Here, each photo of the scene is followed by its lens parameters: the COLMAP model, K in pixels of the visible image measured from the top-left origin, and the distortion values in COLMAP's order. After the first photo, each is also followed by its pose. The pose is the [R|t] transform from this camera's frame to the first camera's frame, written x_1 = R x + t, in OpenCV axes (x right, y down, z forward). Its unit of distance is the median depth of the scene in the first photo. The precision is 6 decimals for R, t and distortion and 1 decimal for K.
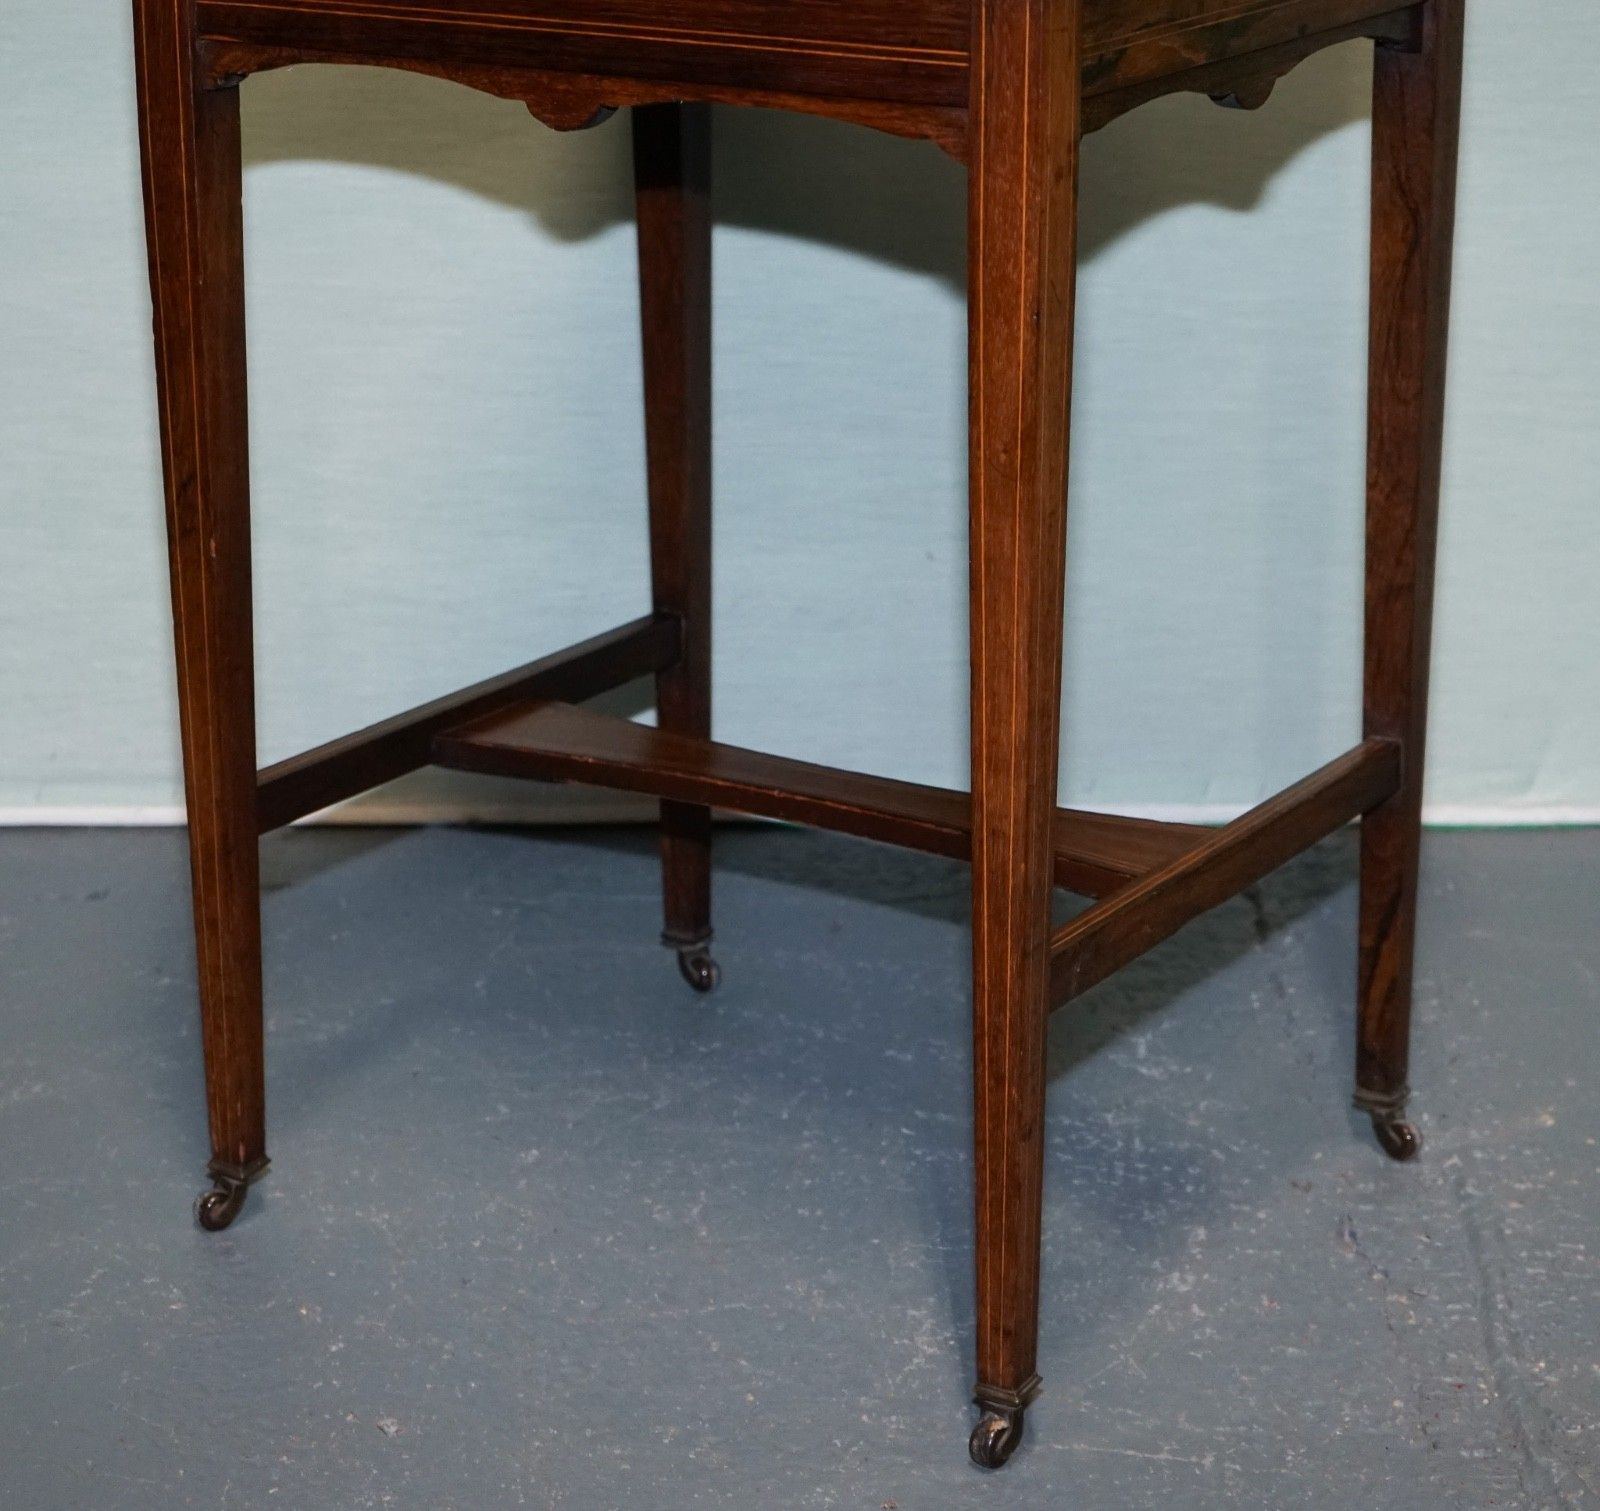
lens RADIAL K [[3974.6, 0, 798.8], [0, 3974.6, 753.1], [0, 0, 1]] dist [-0.044871, 0.000000]
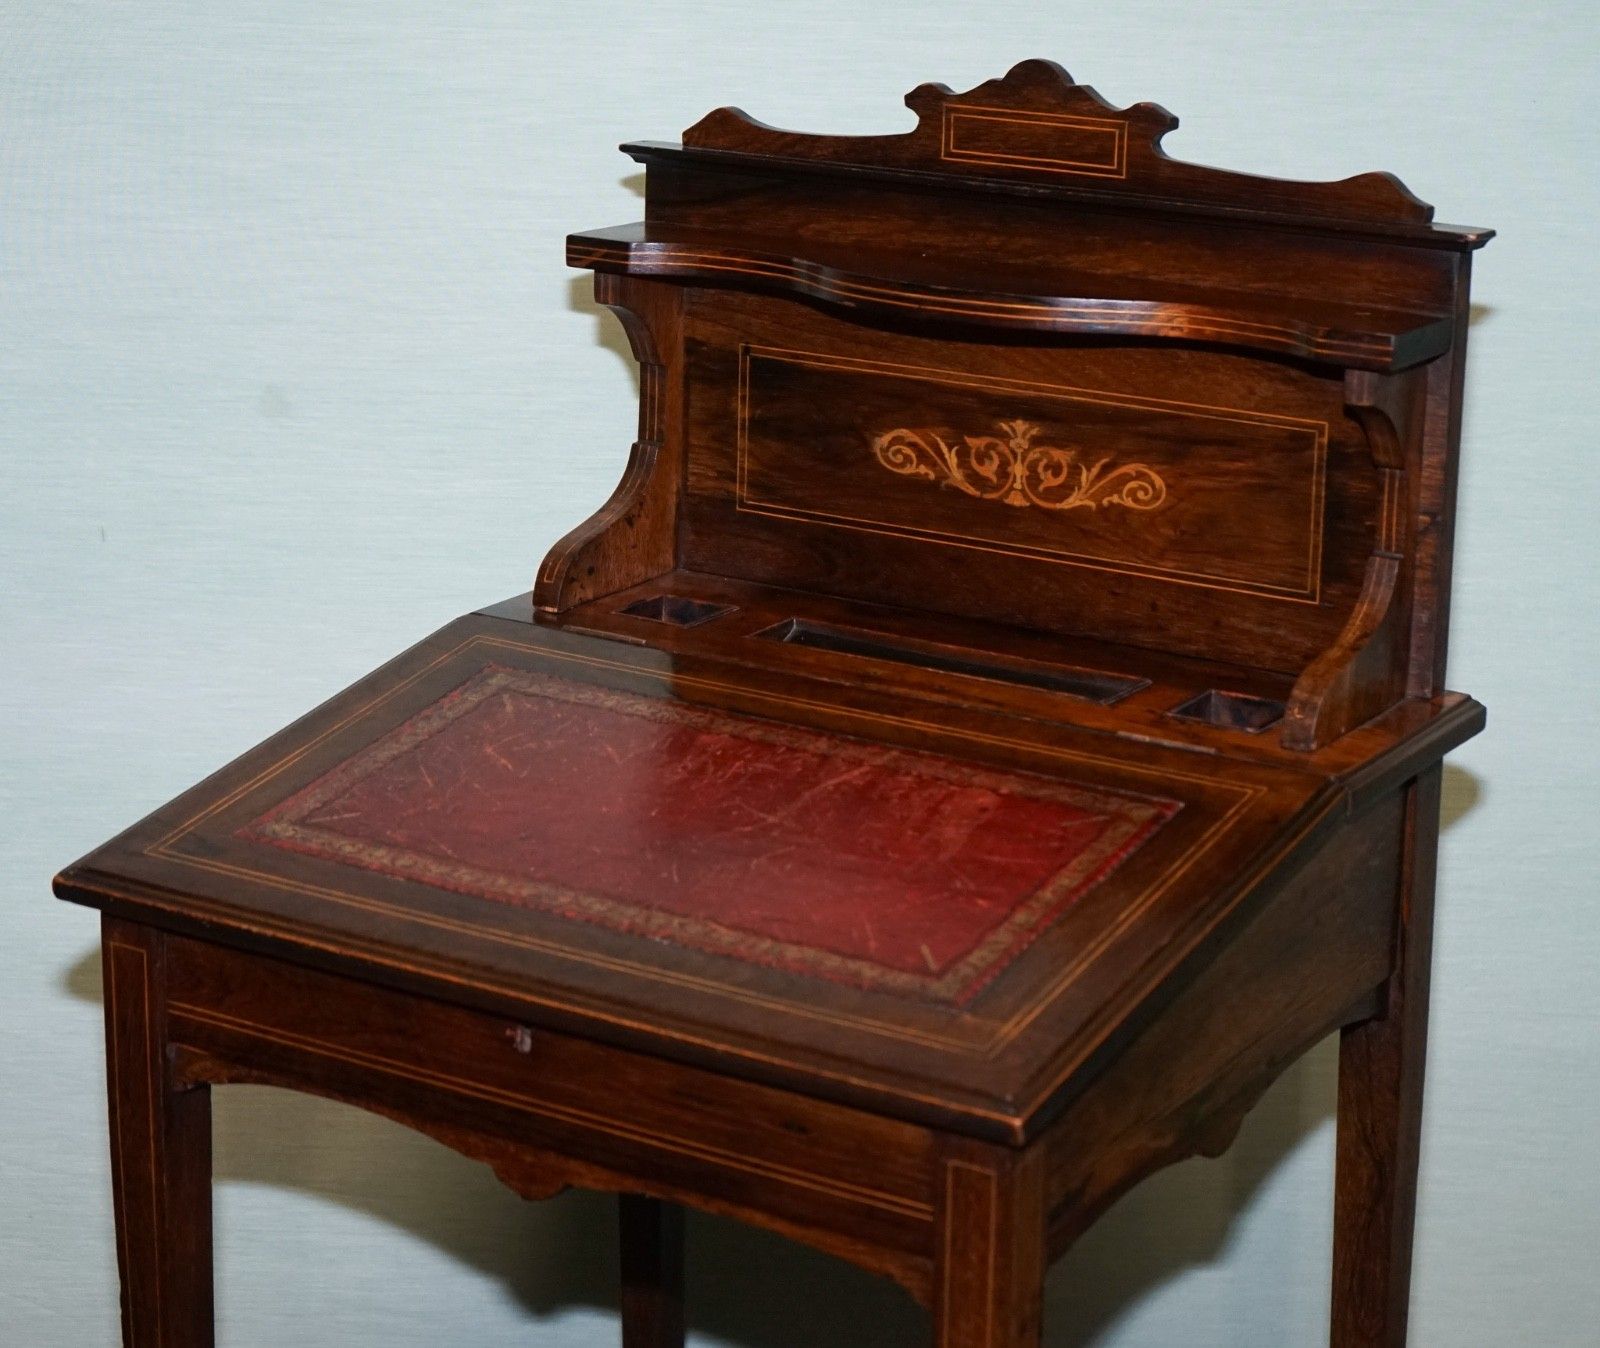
lens RADIAL K [[3702.1, 0, 895.5], [0, 3702.1, 564.8], [0, 0, 1]] dist [-0.053317, 0.000000]
pose [[0.999580, 0.014423, 0.025132, 0.006340], [-0.013067, 0.998491, -0.053344, -0.245105], [-0.025863, 0.052993, 0.998260, 0.057754]]
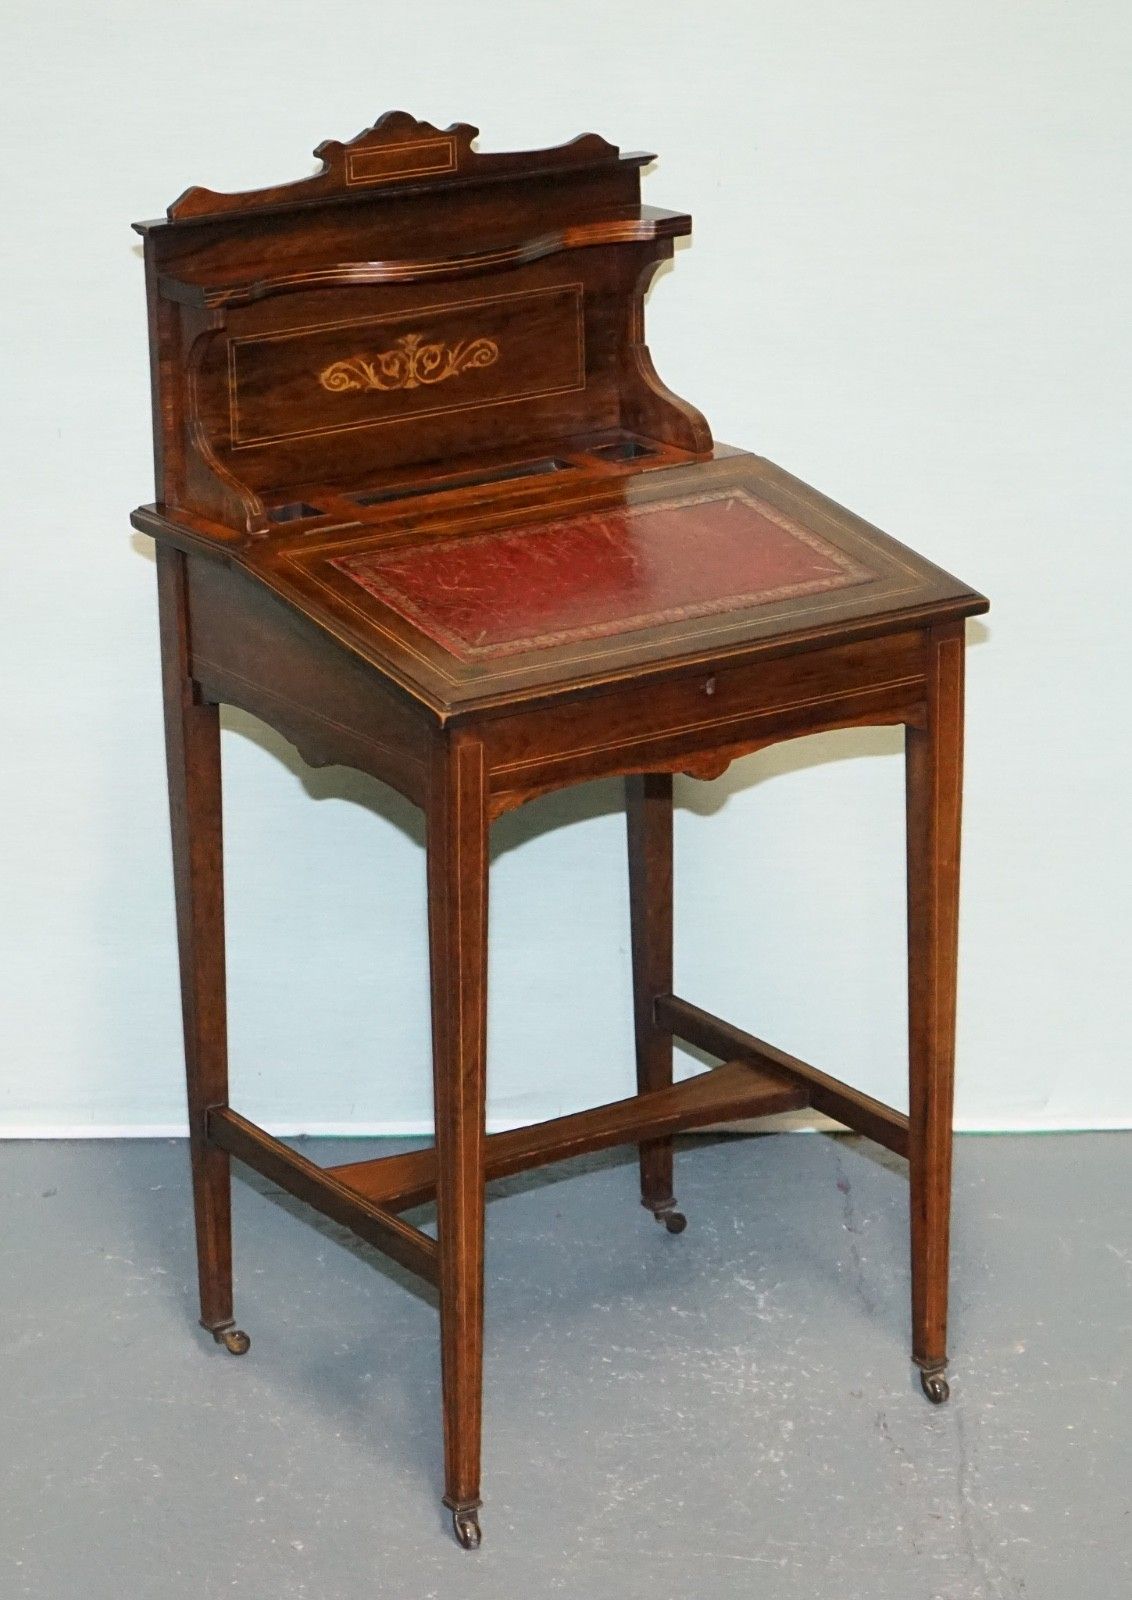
lens RADIAL K [[4687.6, 0, 572.3], [0, 4687.6, 796.5], [0, 0, 1]] dist [-0.142511, 0.000000]
pose [[0.402017, -0.291373, 0.868035, -1.718918], [0.290242, 0.939680, 0.181001, -0.495517], [-0.868414, 0.179175, 0.462336, 0.091951]]
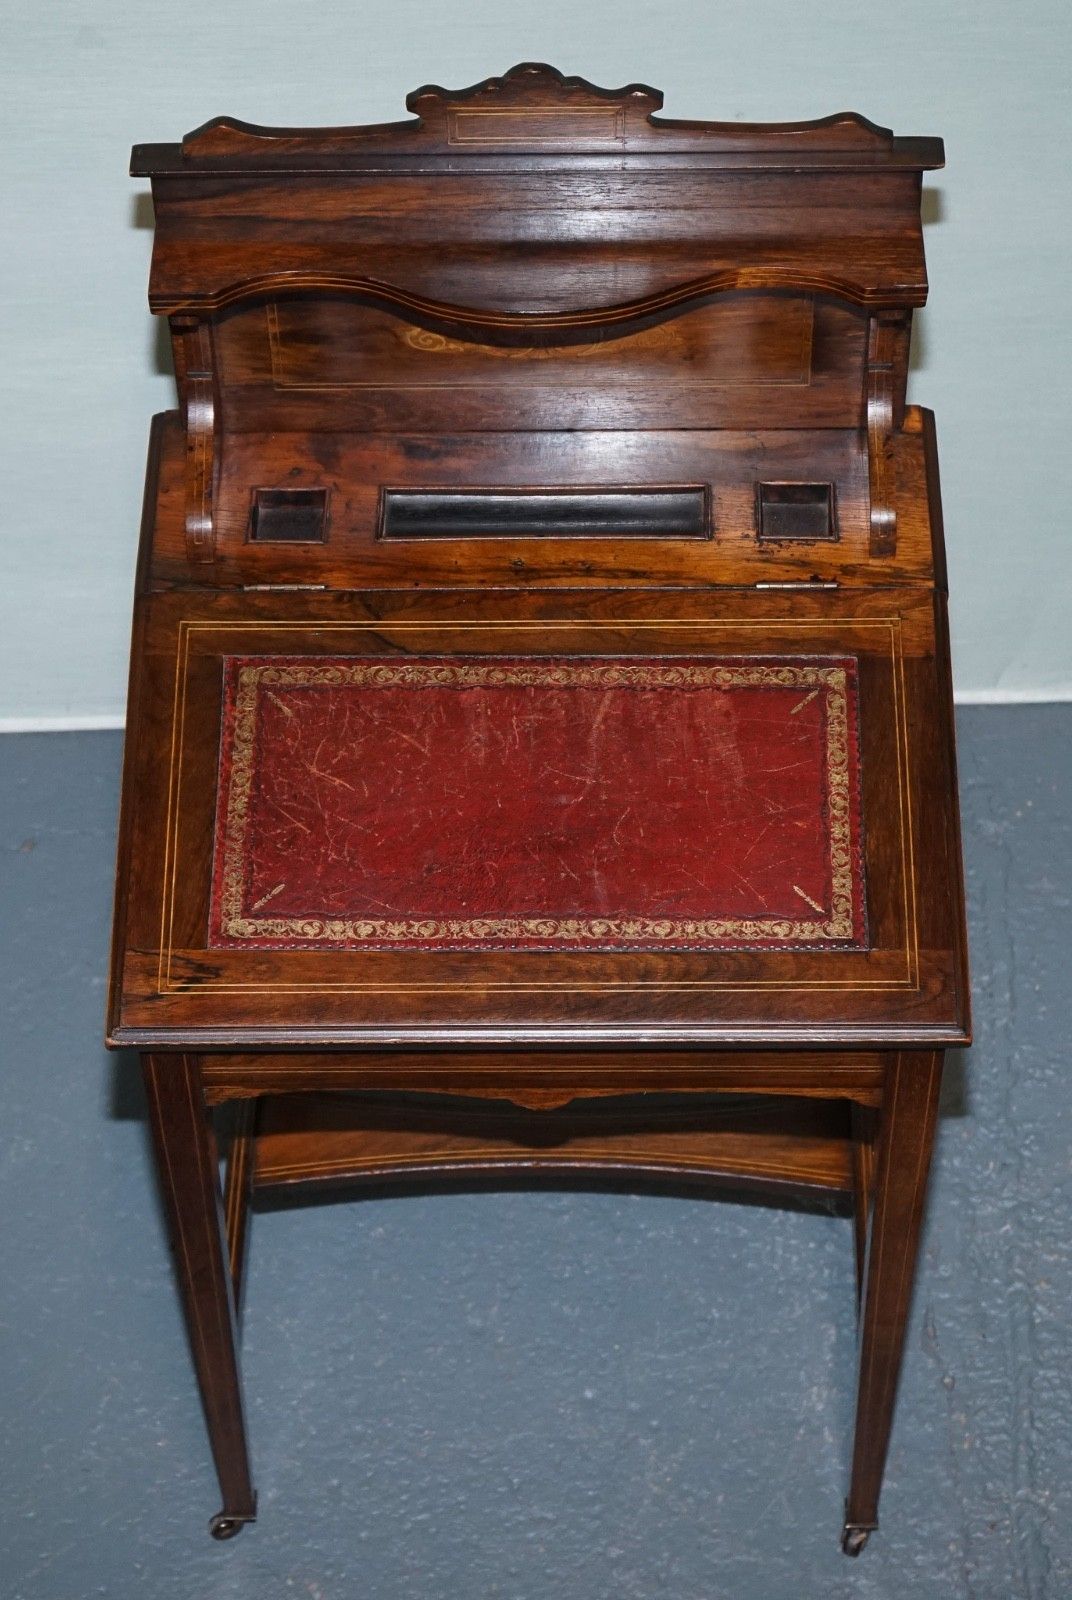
lens RADIAL K [[3634.3, 0, 572.0], [0, 3634.3, 807.0], [0, 0, 1]] dist [-0.044090, 0.000000]
pose [[0.846351, -0.420257, 0.327223, -0.389320], [0.169601, 0.795021, 0.582389, -0.903609], [-0.504902, -0.437408, 0.744142, 0.079646]]
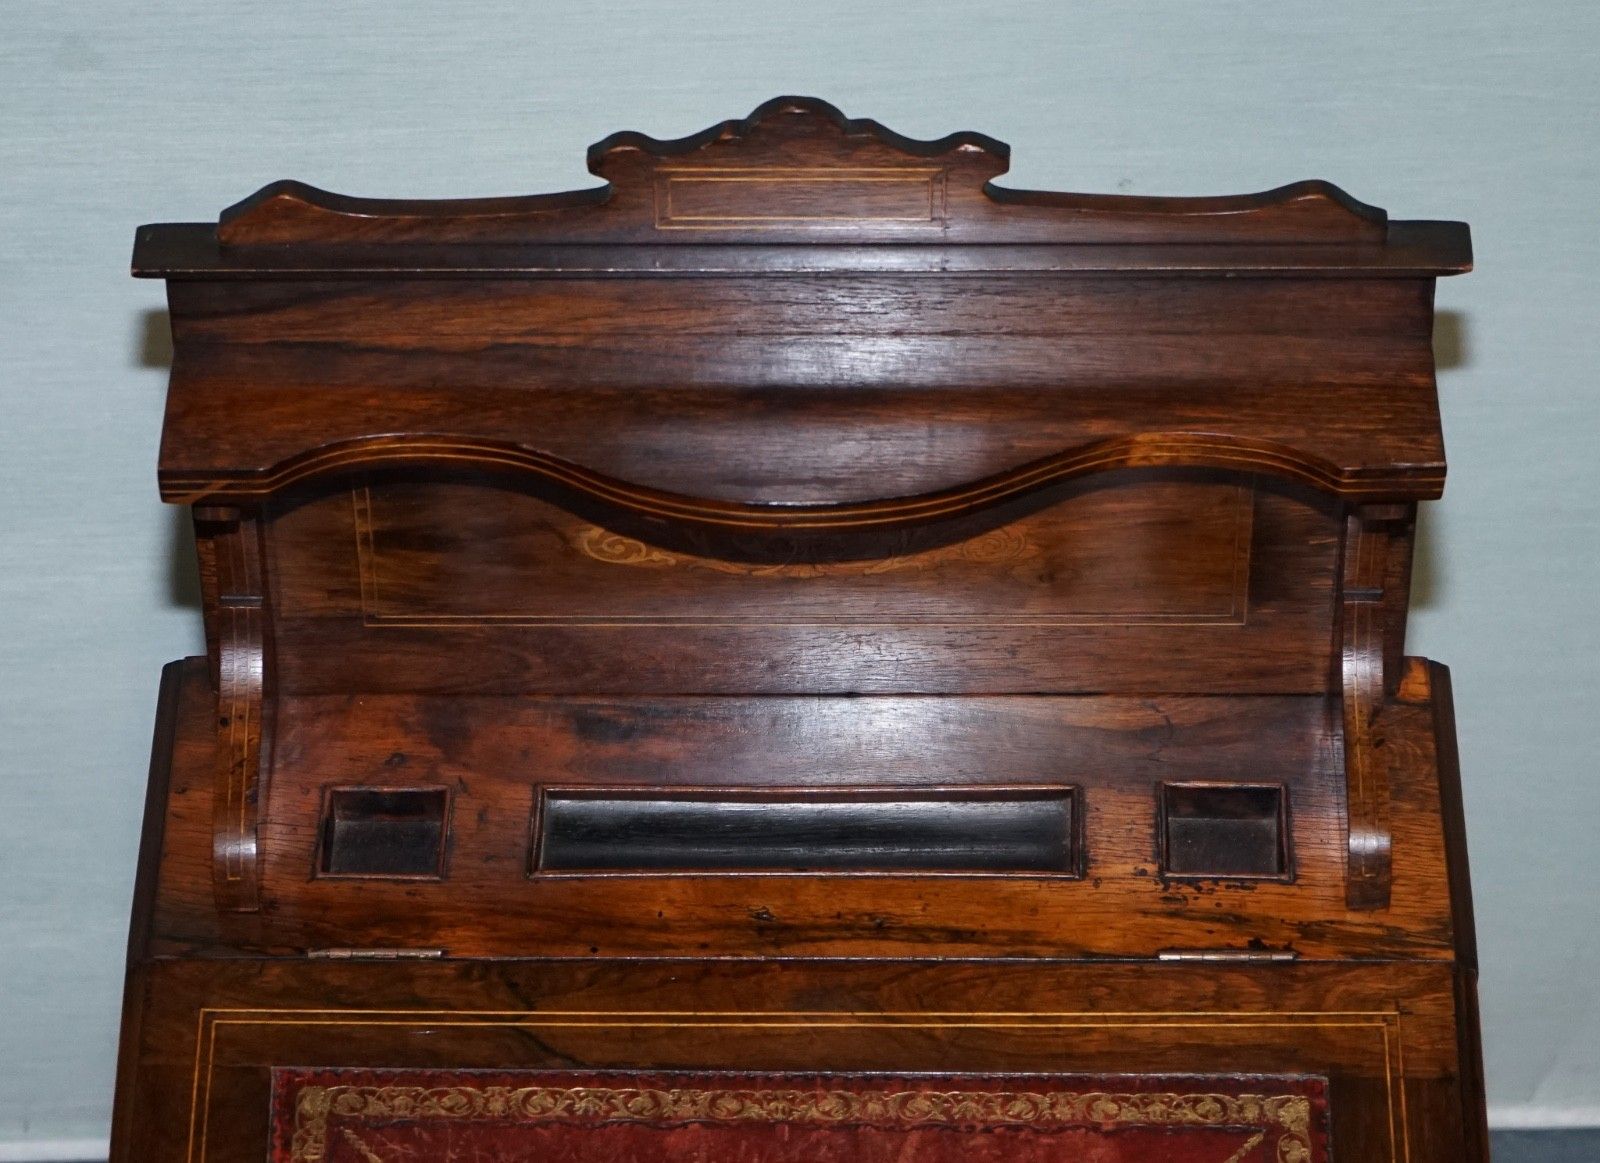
lens RADIAL K [[5491.0, 0, 806.3], [0, 5491.0, 580.4], [0, 0, 1]] dist [-0.116656, 0.000000]
pose [[0.849836, -0.373858, 0.371496, -0.350923], [0.164969, 0.858132, 0.486204, -0.857981], [-0.500563, -0.351908, 0.790947, 0.173292]]
